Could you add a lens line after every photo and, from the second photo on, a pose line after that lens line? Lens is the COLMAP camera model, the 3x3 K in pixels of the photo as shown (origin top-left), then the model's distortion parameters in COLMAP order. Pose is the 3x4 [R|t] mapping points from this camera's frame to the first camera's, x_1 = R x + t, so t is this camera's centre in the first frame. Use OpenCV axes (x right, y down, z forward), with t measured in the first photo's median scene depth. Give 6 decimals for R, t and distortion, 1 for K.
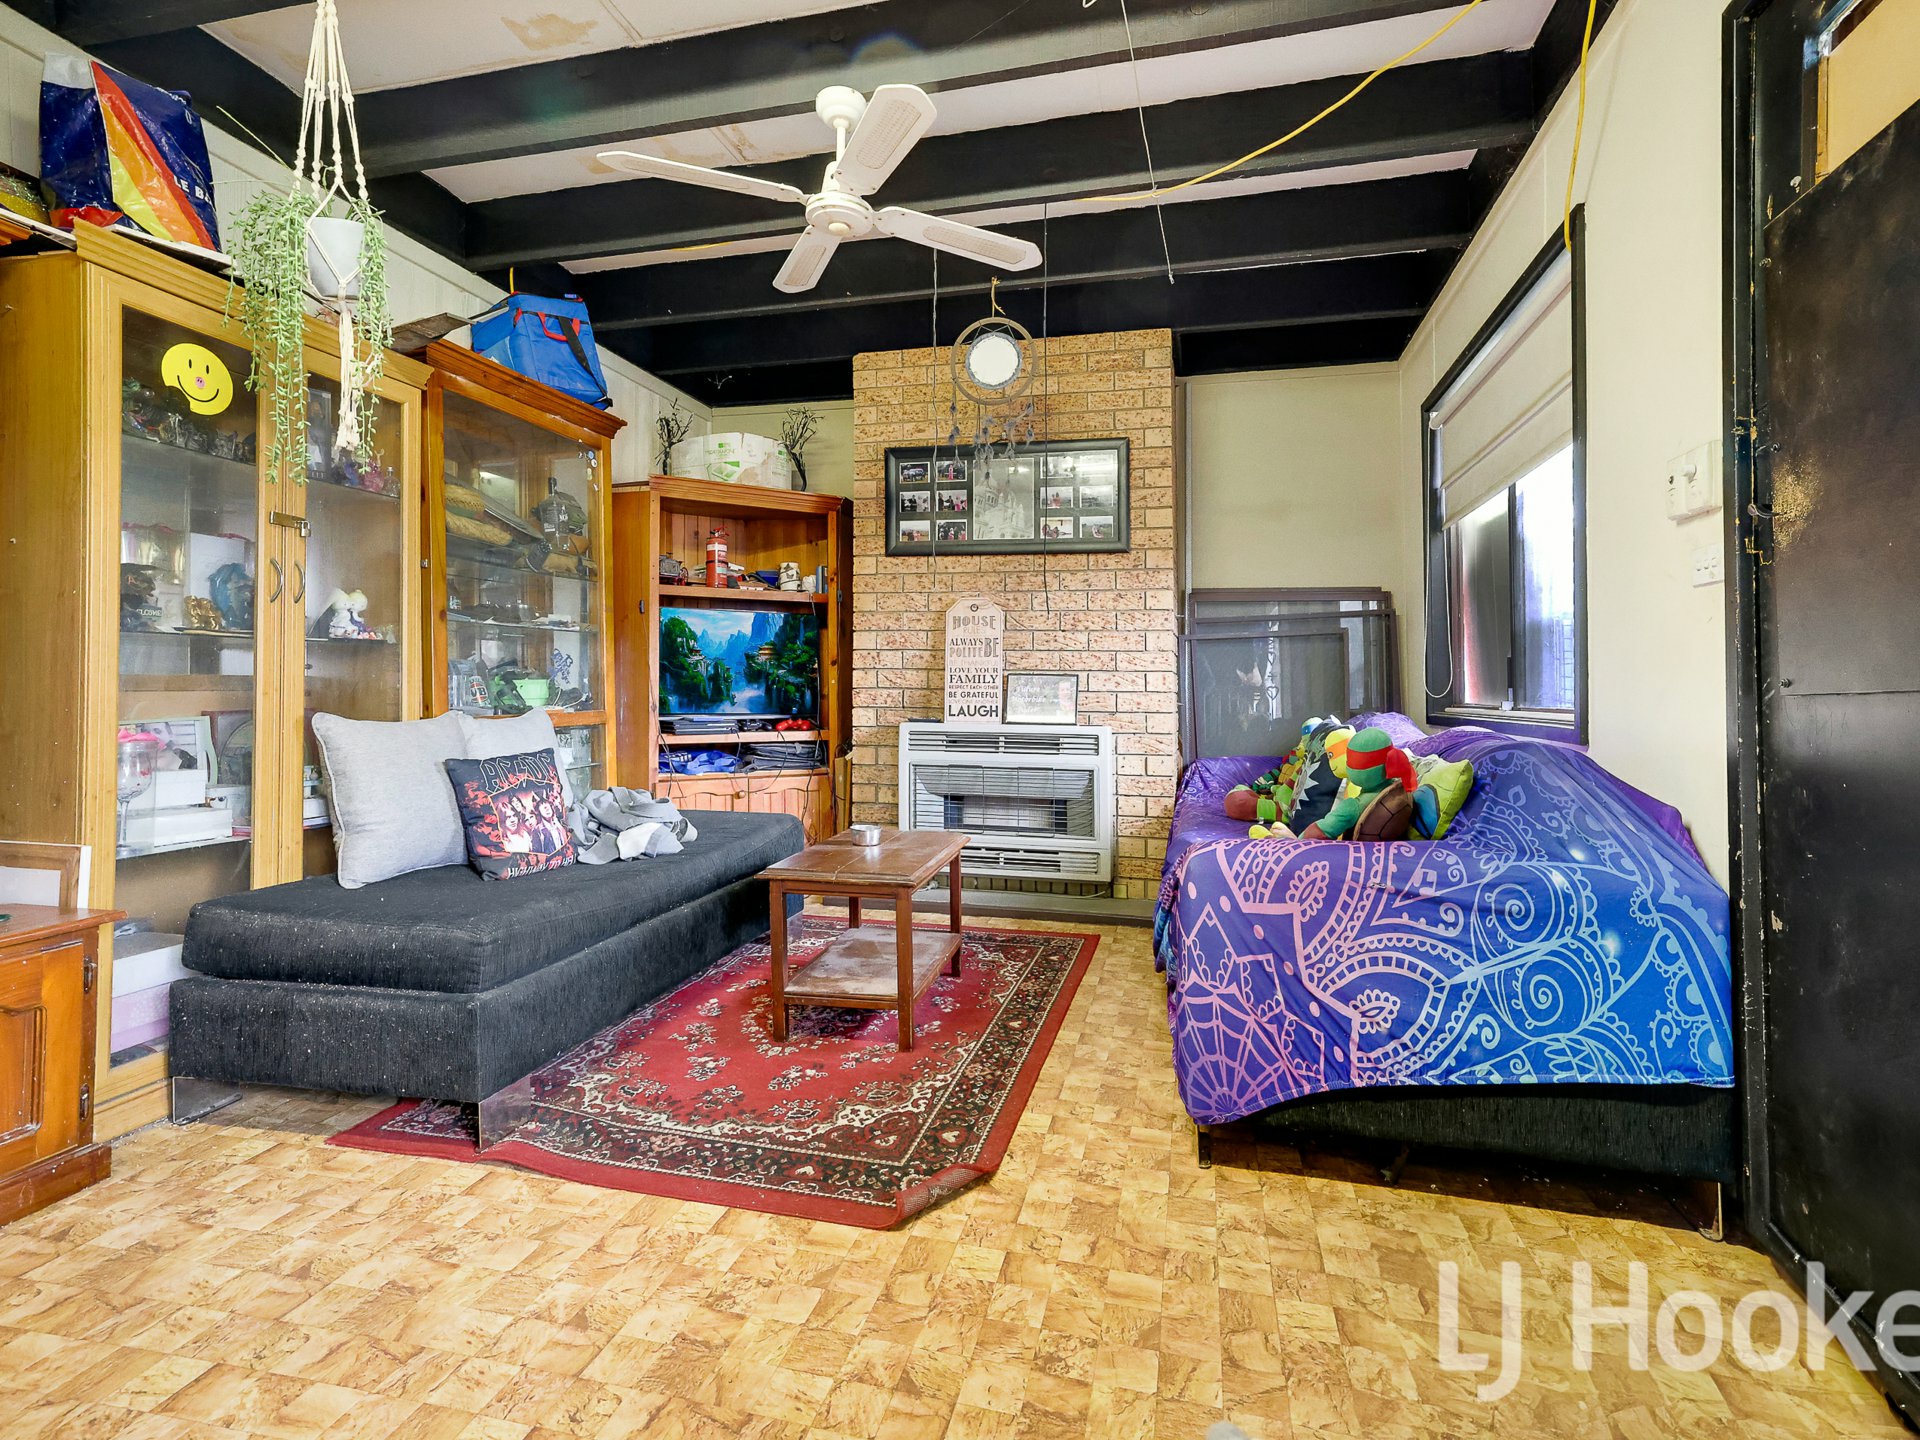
lens RADIAL K [[948.2, 0, 962.5], [0, 948.2, 640.1], [0, 0, 1]] dist [-0.001439, -0.000067]
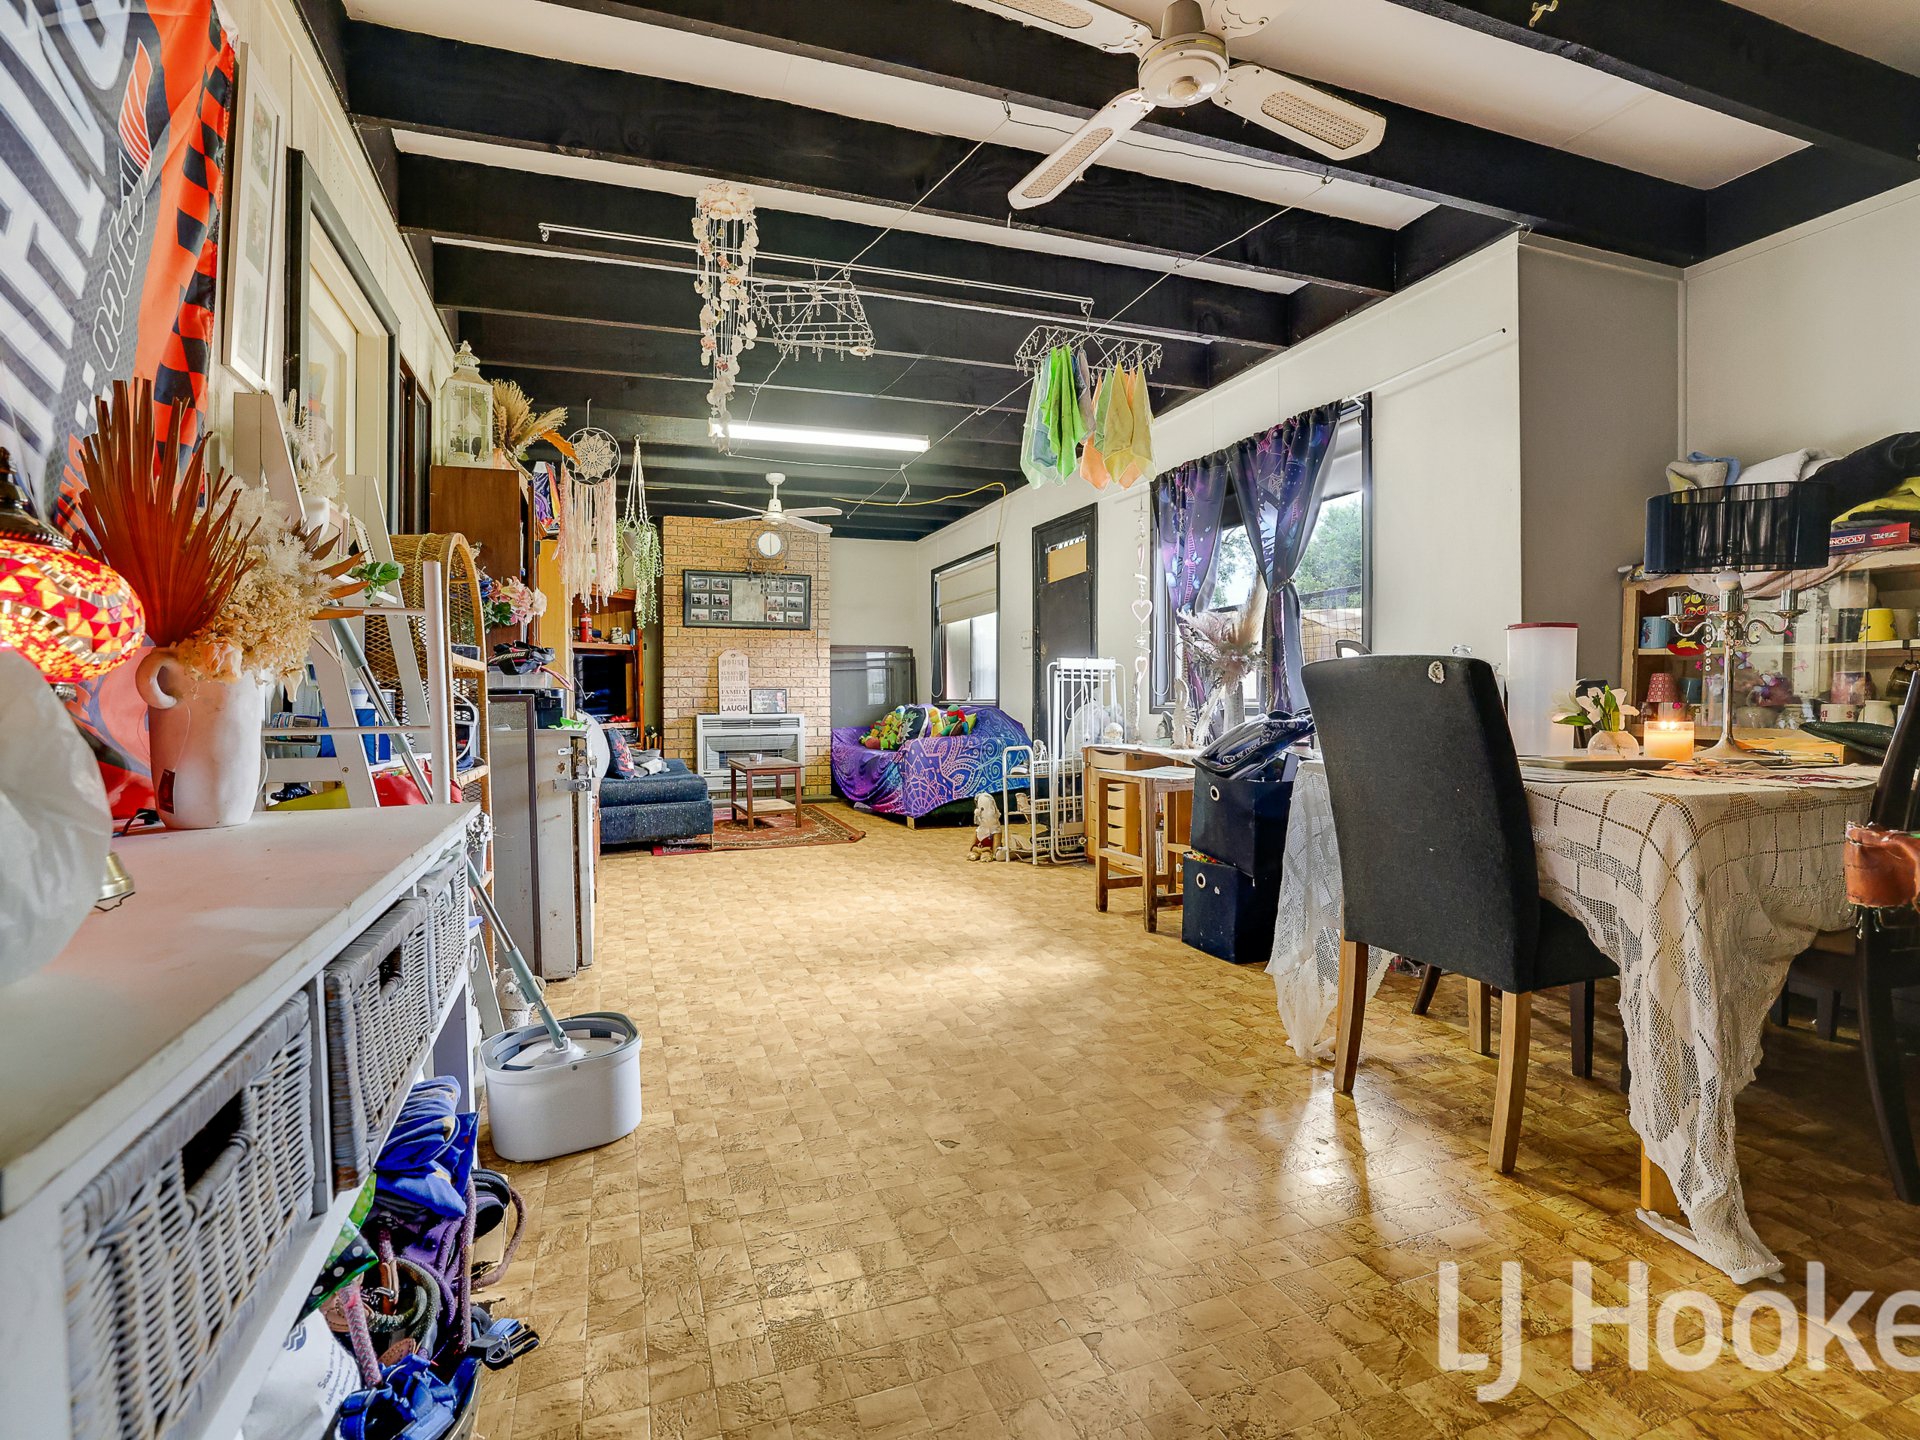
lens RADIAL K [[948.2, 0, 962.5], [0, 948.2, 640.1], [0, 0, 1]] dist [-0.001439, -0.000067]
pose [[0.824244, 0.015070, 0.566034, -0.717479], [-0.010834, 0.999882, -0.010845, -0.050679], [-0.566130, 0.002807, 0.824311, -0.895936]]
